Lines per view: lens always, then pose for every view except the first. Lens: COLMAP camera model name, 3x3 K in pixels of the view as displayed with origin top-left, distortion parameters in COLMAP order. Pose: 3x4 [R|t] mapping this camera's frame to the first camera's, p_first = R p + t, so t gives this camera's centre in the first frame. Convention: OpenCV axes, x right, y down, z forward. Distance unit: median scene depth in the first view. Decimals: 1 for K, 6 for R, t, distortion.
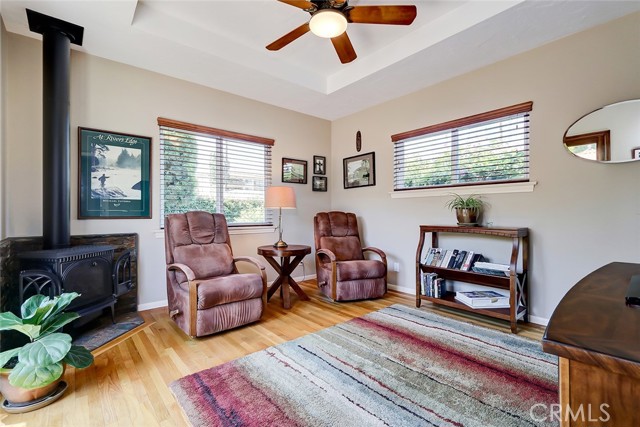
lens RADIAL K [[295.6, 0, 319.3], [0, 295.6, 213.6], [0, 0, 1]] dist [0.008063, 0.000285]
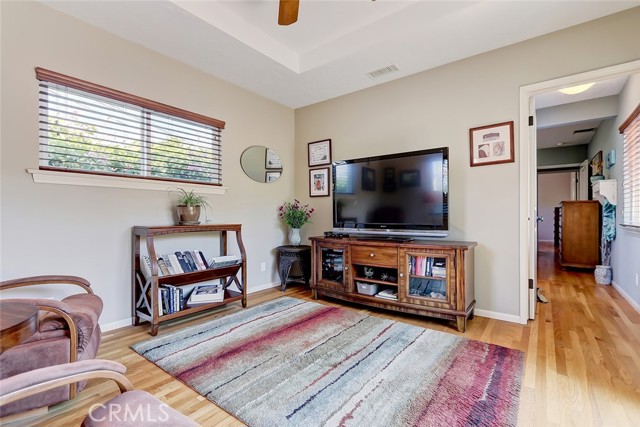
lens RADIAL K [[295.6, 0, 319.6], [0, 295.6, 214.5], [0, 0, 1]] dist [0.008063, 0.000285]
pose [[-0.217161, 0.004772, 0.976124, -0.623913], [0.002873, 0.999987, -0.004249, 0.018189], [-0.976132, 0.001882, -0.217172, 0.956080]]
